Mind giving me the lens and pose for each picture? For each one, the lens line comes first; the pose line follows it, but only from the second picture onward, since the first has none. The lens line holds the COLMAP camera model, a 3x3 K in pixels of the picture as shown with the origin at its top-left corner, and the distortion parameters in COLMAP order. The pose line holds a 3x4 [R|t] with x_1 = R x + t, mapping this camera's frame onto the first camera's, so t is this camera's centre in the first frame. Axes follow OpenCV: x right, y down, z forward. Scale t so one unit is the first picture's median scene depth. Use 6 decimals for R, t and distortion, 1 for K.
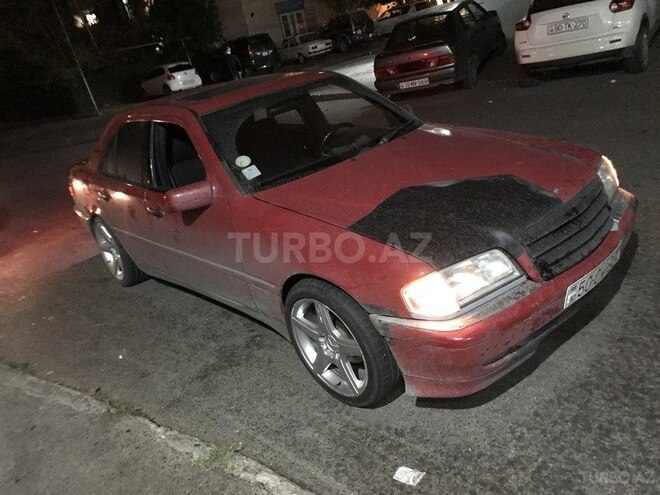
lens RADIAL K [[550.9, 0, 333.8], [0, 550.9, 245.1], [0, 0, 1]] dist [0.012310, -0.006201]
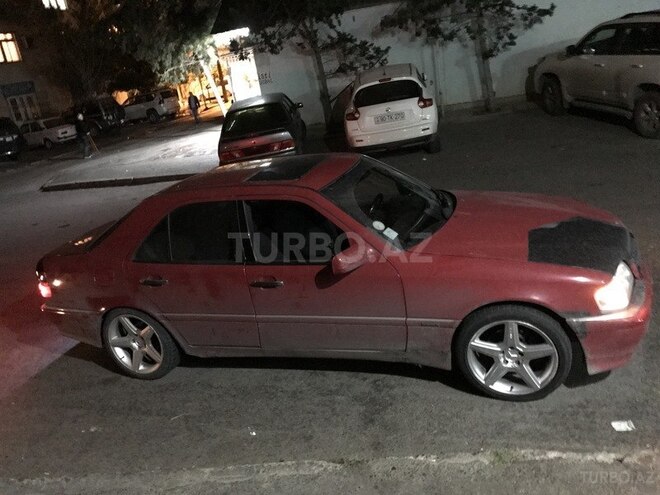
lens RADIAL K [[550.9, 0, 333.8], [0, 550.9, 245.1], [0, 0, 1]] dist [0.012310, -0.006201]
pose [[0.876808, -0.092743, 0.471811, -0.308483], [0.159449, 0.981783, -0.103332, -0.001540], [-0.453633, 0.165832, 0.875624, 0.006461]]
